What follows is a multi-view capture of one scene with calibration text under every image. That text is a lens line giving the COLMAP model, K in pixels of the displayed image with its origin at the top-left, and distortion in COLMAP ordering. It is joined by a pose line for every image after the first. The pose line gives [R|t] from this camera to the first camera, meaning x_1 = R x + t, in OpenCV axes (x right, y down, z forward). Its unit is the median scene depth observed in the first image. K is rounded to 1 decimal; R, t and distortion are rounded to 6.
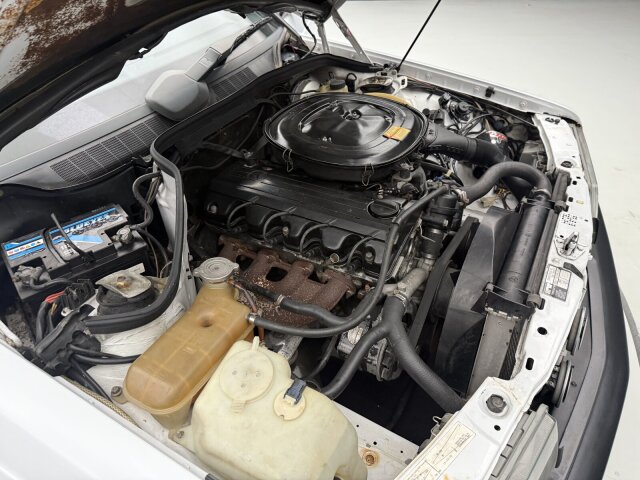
lens RADIAL K [[445.1, 0, 327.7], [0, 445.1, 241.0], [0, 0, 1]] dist [0.081125, -0.156940]
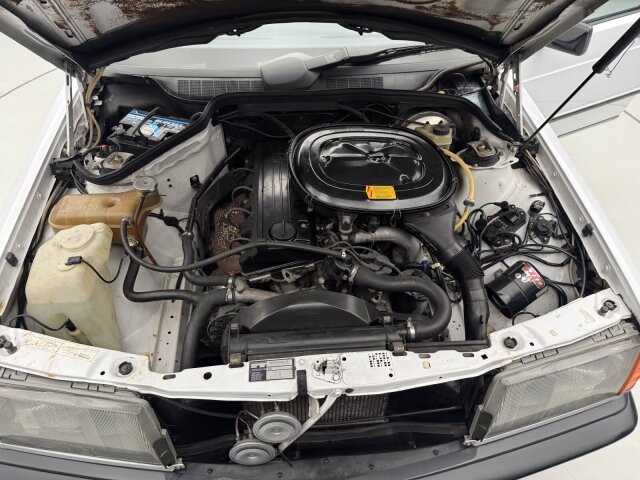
lens RADIAL K [[445.1, 0, 327.7], [0, 445.1, 241.0], [0, 0, 1]] dist [0.081125, -0.156940]
pose [[0.569924, 0.602993, -0.558198, 0.855765], [-0.555658, 0.783272, 0.278799, -0.442262], [0.605335, 0.151273, 0.781464, 0.185609]]
